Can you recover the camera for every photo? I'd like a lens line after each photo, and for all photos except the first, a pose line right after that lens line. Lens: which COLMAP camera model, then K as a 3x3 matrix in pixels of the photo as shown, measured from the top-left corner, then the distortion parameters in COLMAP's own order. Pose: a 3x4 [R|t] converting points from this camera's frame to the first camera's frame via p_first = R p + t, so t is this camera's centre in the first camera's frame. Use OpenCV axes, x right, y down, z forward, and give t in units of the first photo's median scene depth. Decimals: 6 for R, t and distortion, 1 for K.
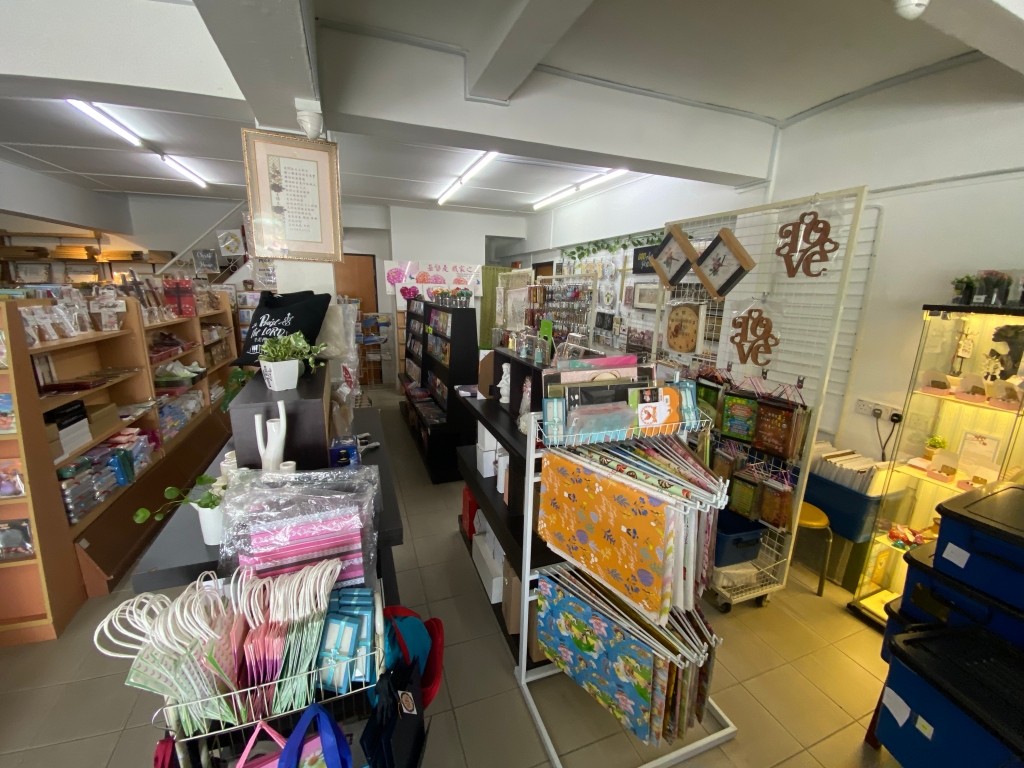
lens RADIAL K [[412.8, 0, 504.8], [0, 412.8, 383.1], [0, 0, 1]] dist [0.009022, -0.015335]
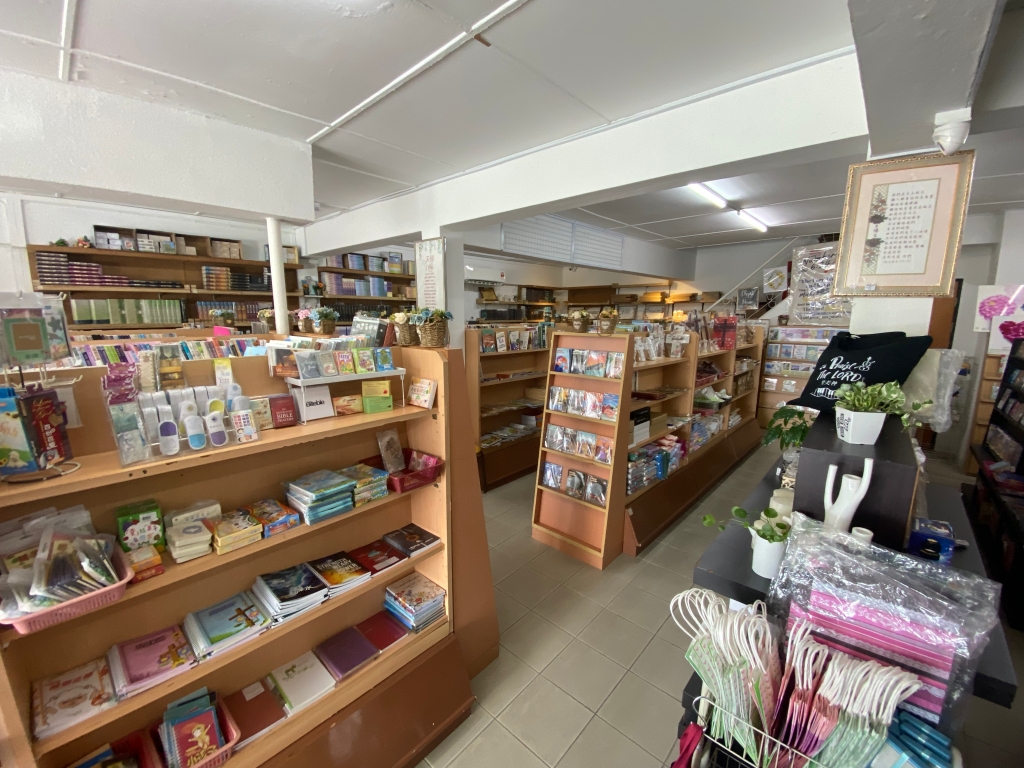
lens RADIAL K [[412.8, 0, 514.3], [0, 412.8, 383.9], [0, 0, 1]] dist [0.009022, -0.015335]
pose [[0.454828, 0.125216, -0.881733, -0.055274], [-0.192954, 0.980405, 0.039696, -0.001038], [0.869425, 0.152079, 0.470076, -0.042902]]
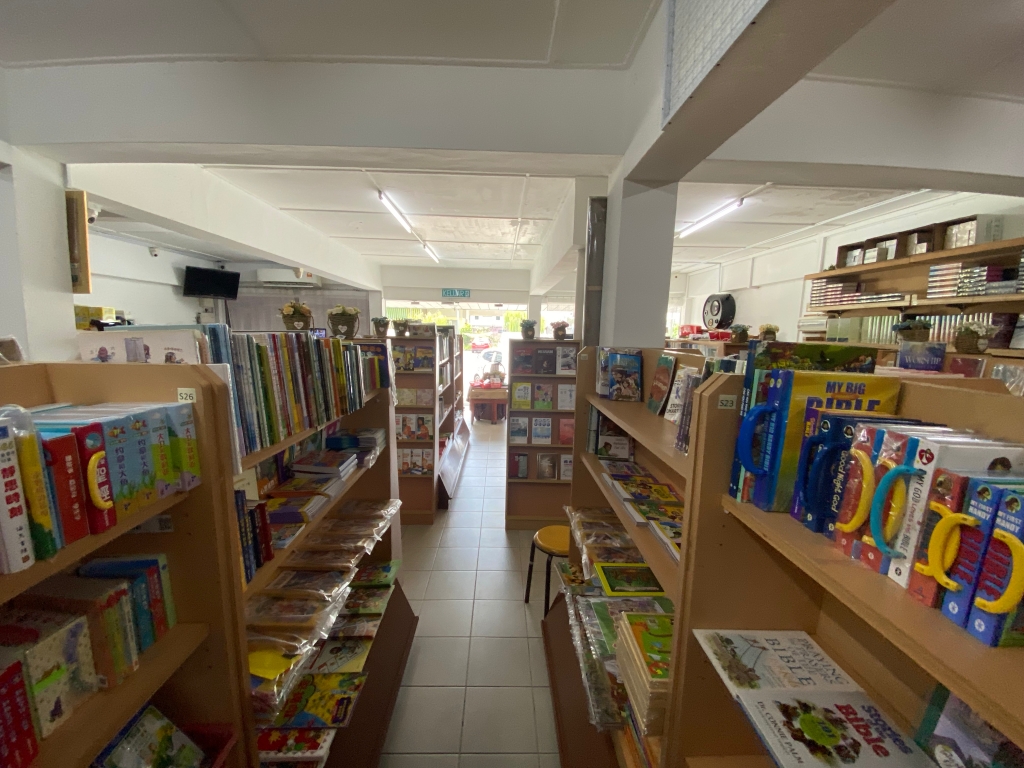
lens RADIAL K [[412.8, 0, 512.3], [0, 412.8, 380.8], [0, 0, 1]] dist [0.009022, -0.015335]
pose [[-0.942630, -0.077782, 0.324651, -3.109362], [0.037633, 0.941522, 0.334844, -0.640719], [-0.331711, 0.327852, -0.884580, 2.567132]]
